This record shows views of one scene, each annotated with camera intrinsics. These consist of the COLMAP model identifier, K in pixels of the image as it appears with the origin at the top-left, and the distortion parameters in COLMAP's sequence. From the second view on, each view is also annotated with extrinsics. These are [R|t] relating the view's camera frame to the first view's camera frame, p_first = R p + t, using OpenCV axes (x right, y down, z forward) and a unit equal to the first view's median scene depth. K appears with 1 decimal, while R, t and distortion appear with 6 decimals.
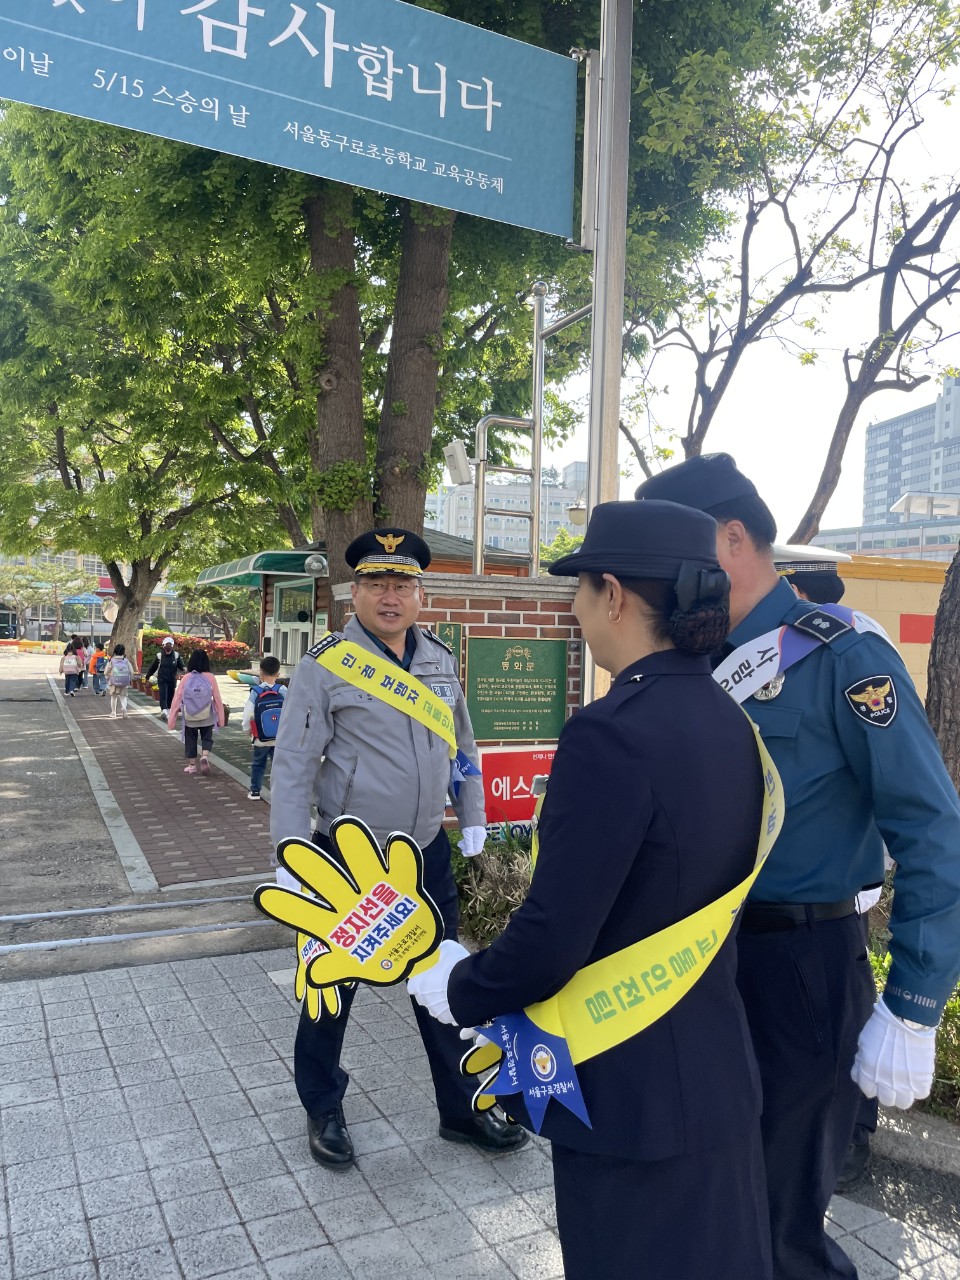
lens RADIAL K [[1001.0, 0, 481.9], [0, 1001.0, 645.7], [0, 0, 1]] dist [0.044928, -0.069071]
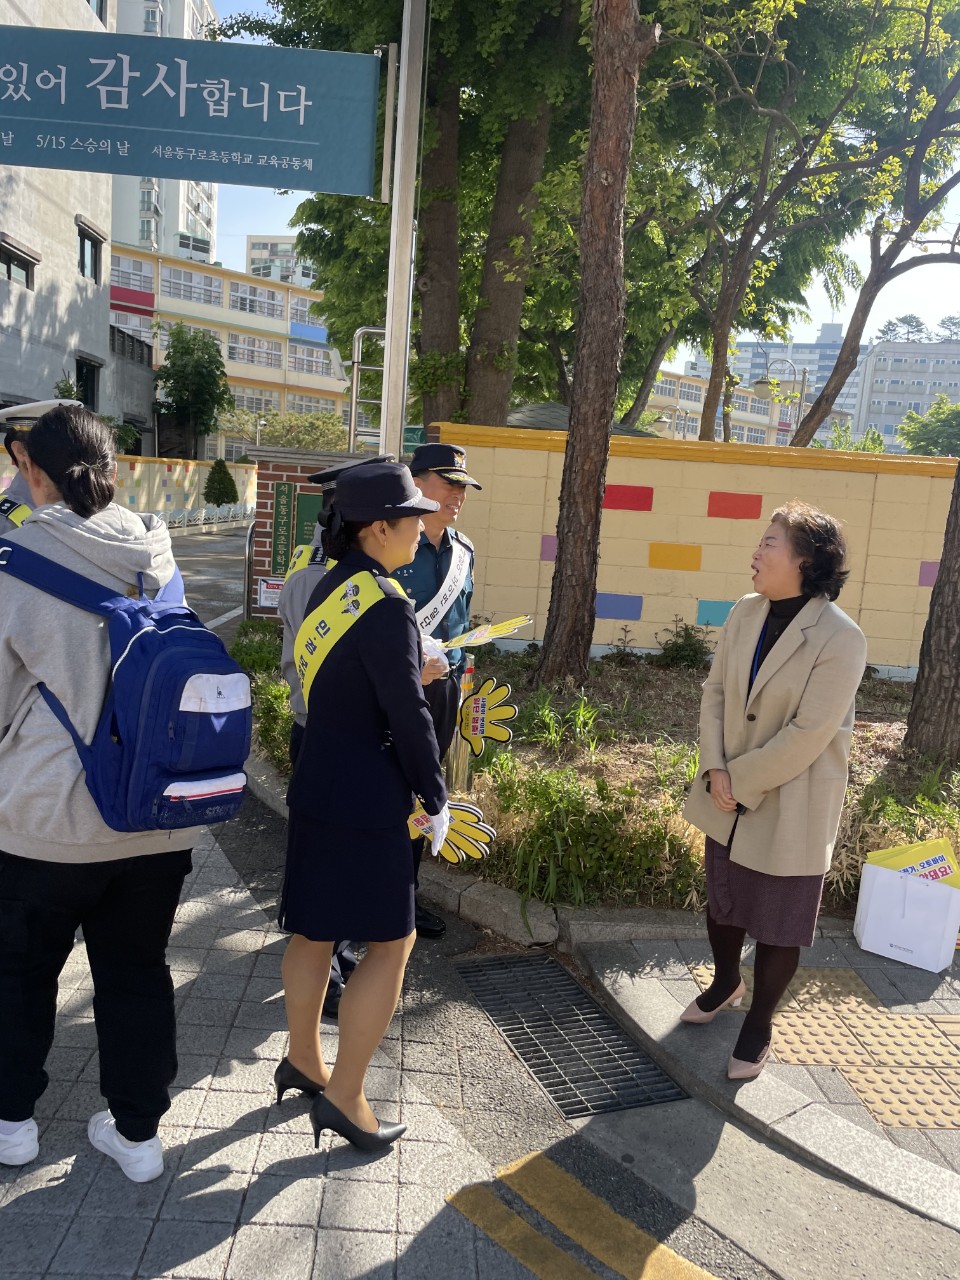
lens RADIAL K [[1001.0, 0, 476.8], [0, 1001.0, 637.5], [0, 0, 1]] dist [0.044928, -0.069071]
pose [[0.896213, 0.101338, -0.431894, 0.927753], [-0.047072, 0.989786, 0.134563, -0.009506], [0.441119, -0.100267, 0.891830, -0.212158]]
